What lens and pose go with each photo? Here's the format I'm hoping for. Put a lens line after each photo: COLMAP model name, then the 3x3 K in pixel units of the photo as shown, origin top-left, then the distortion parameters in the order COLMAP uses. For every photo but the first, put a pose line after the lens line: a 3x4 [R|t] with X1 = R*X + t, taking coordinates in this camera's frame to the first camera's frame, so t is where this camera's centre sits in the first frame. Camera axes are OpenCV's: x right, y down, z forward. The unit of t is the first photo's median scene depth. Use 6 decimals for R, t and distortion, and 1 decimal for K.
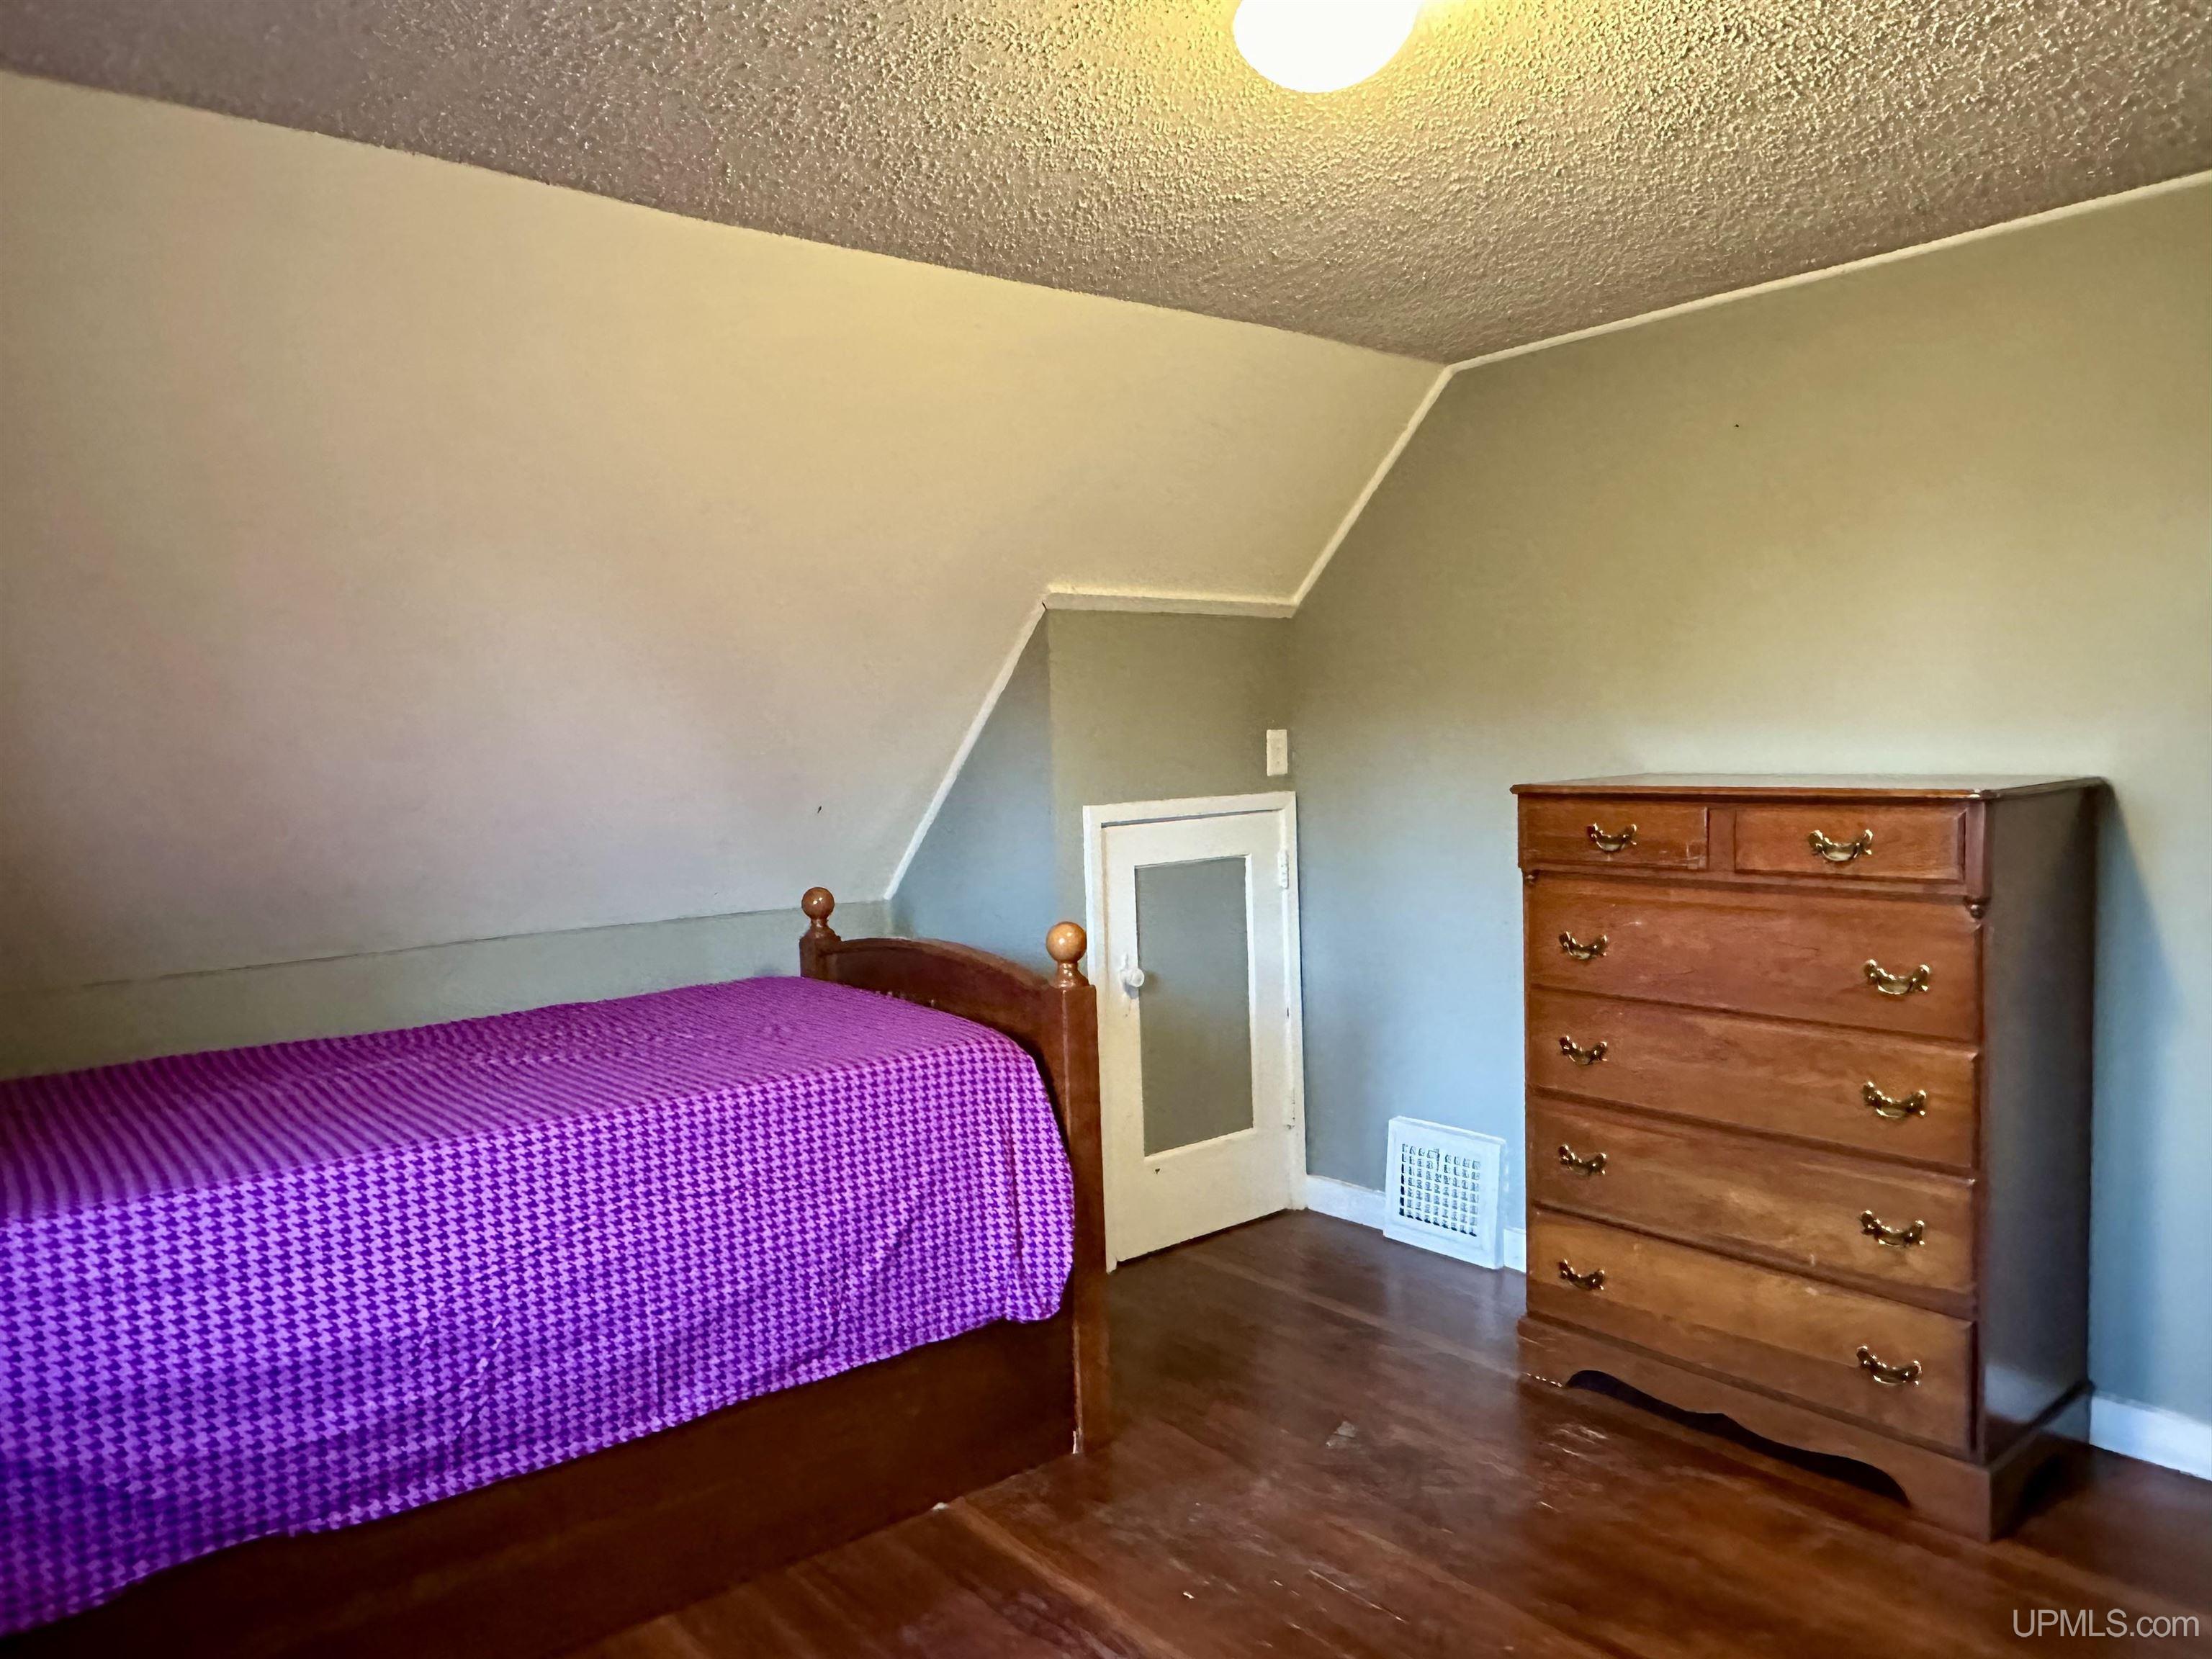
lens RADIAL K [[1490.5, 0, 1106.0], [0, 1490.5, 829.5], [0, 0, 1]] dist [0.000320, -0.000258]
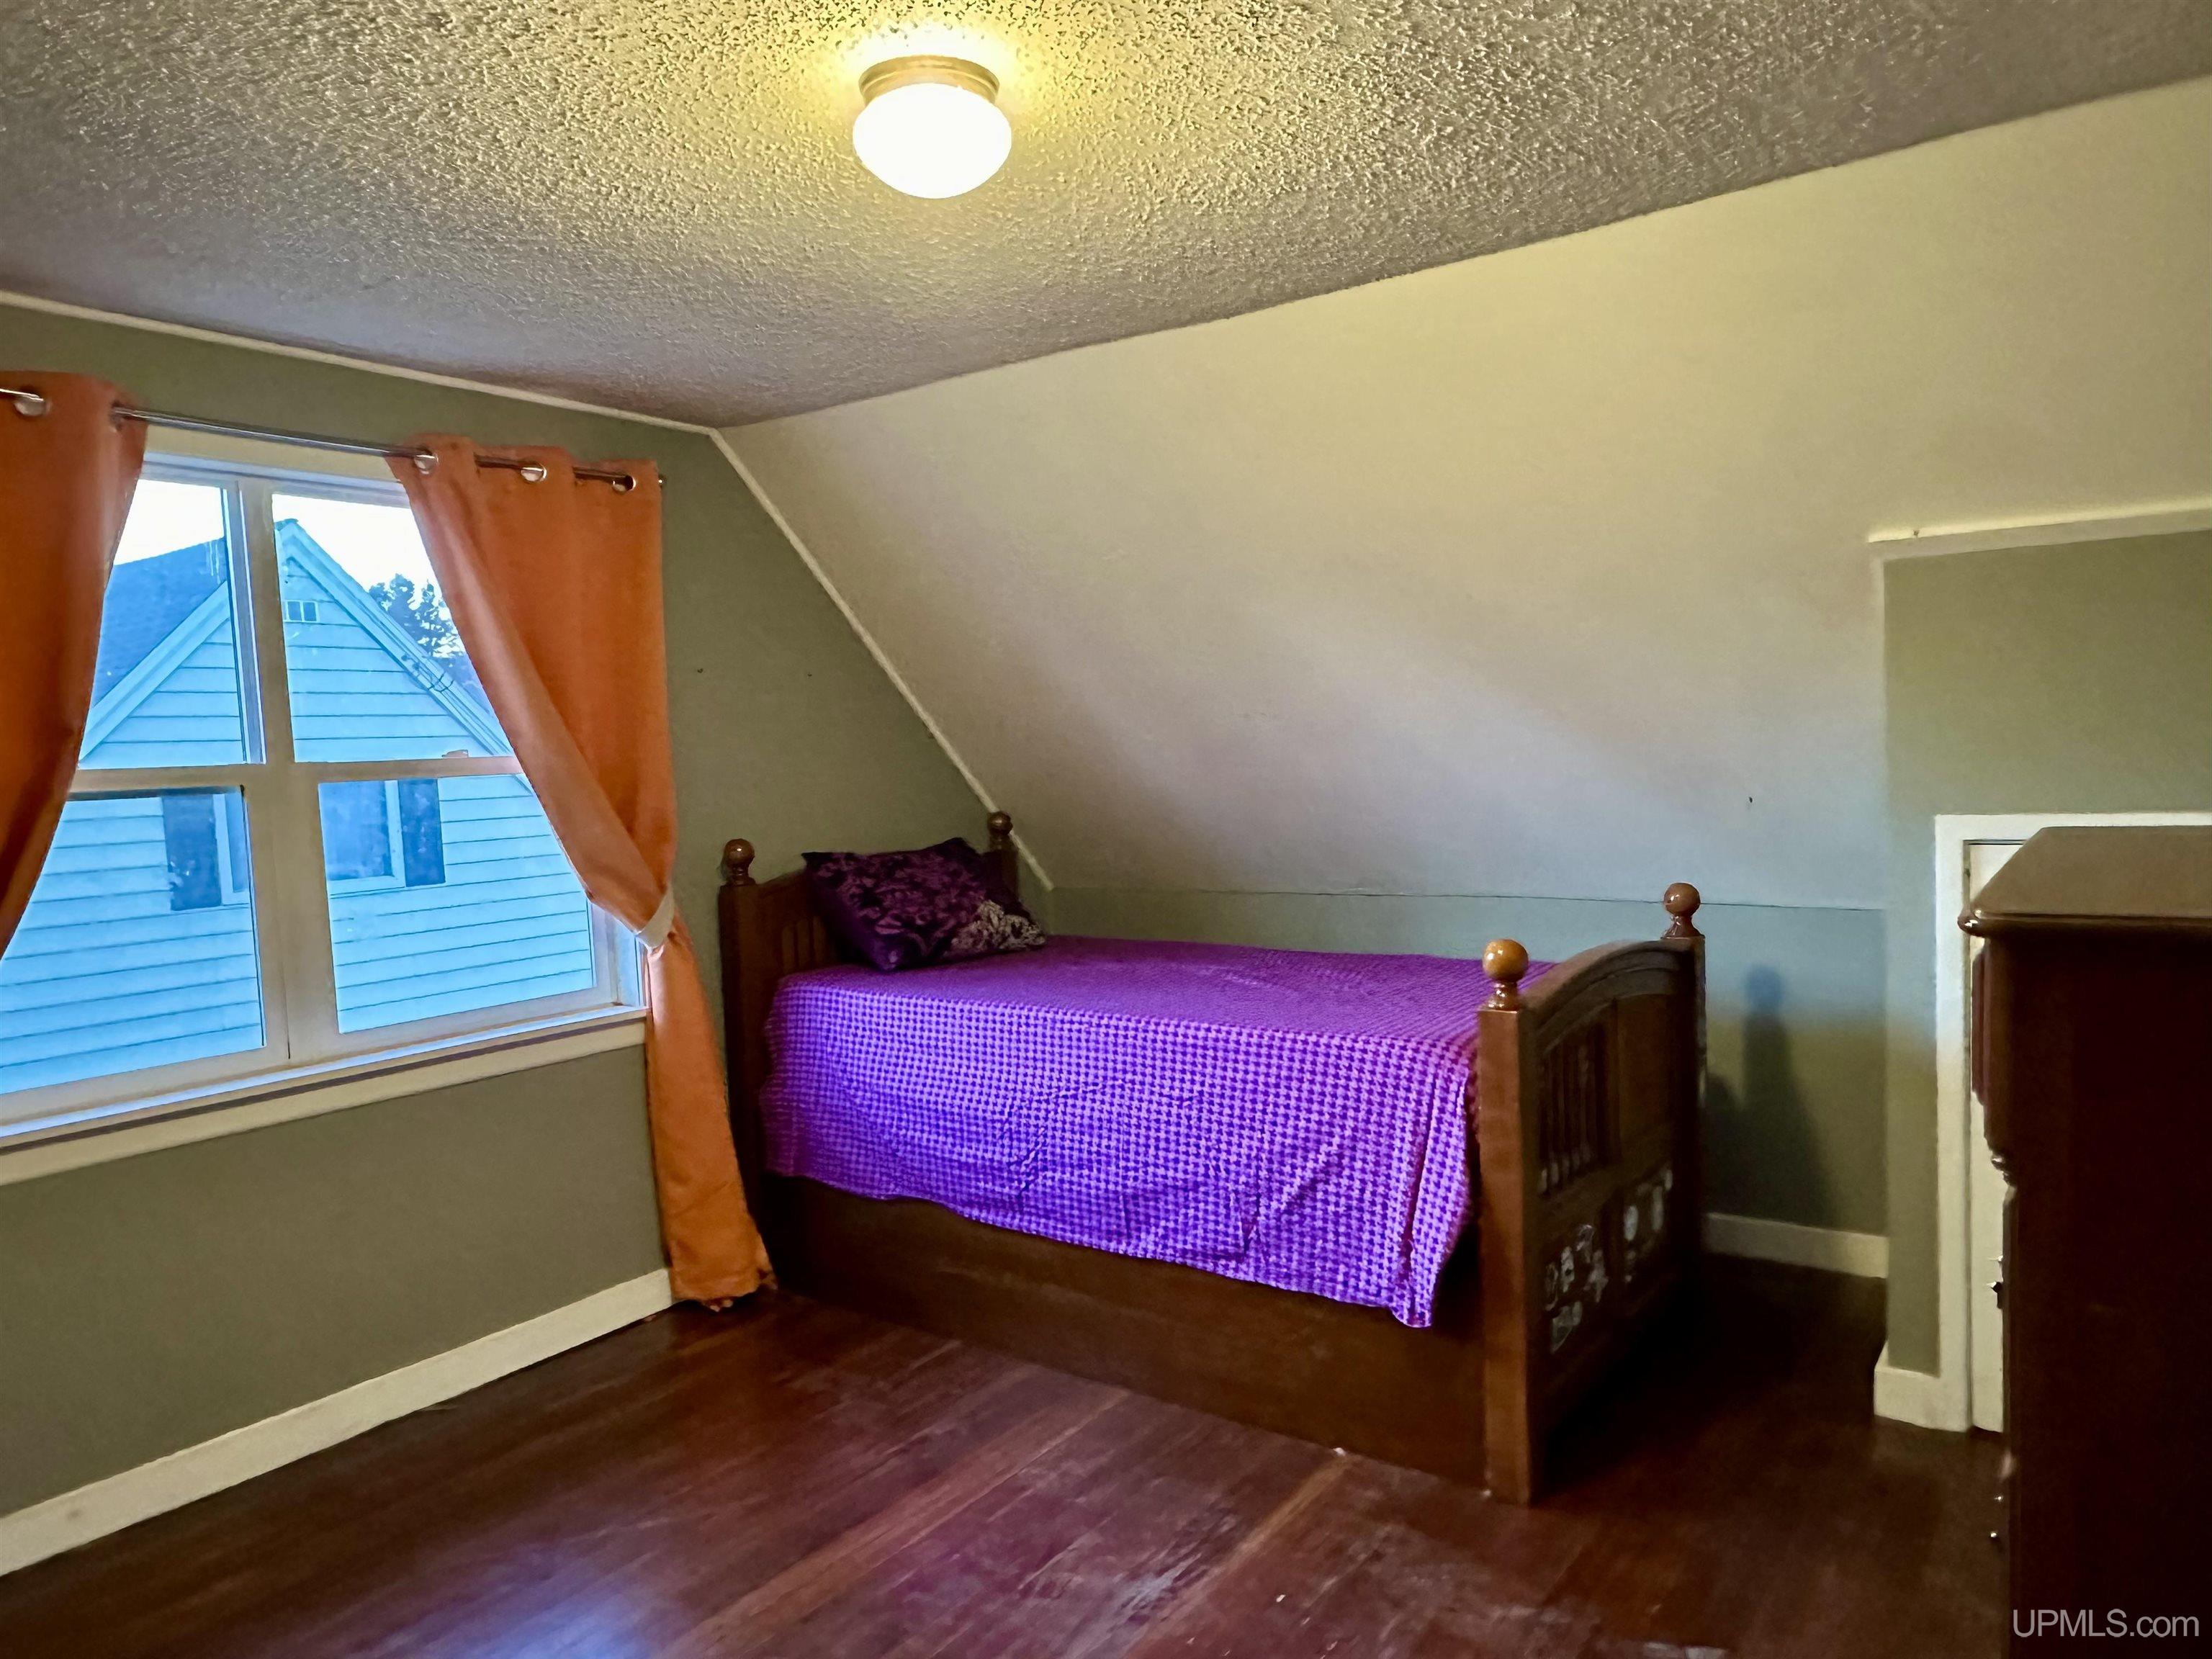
lens RADIAL K [[1490.5, 0, 1106.0], [0, 1490.5, 829.5], [0, 0, 1]] dist [0.000320, -0.000258]
pose [[0.263621, 0.078301, -0.961443, 0.901533], [-0.030441, 0.996879, 0.072840, -0.075389], [0.964146, 0.010065, 0.265182, 0.574639]]
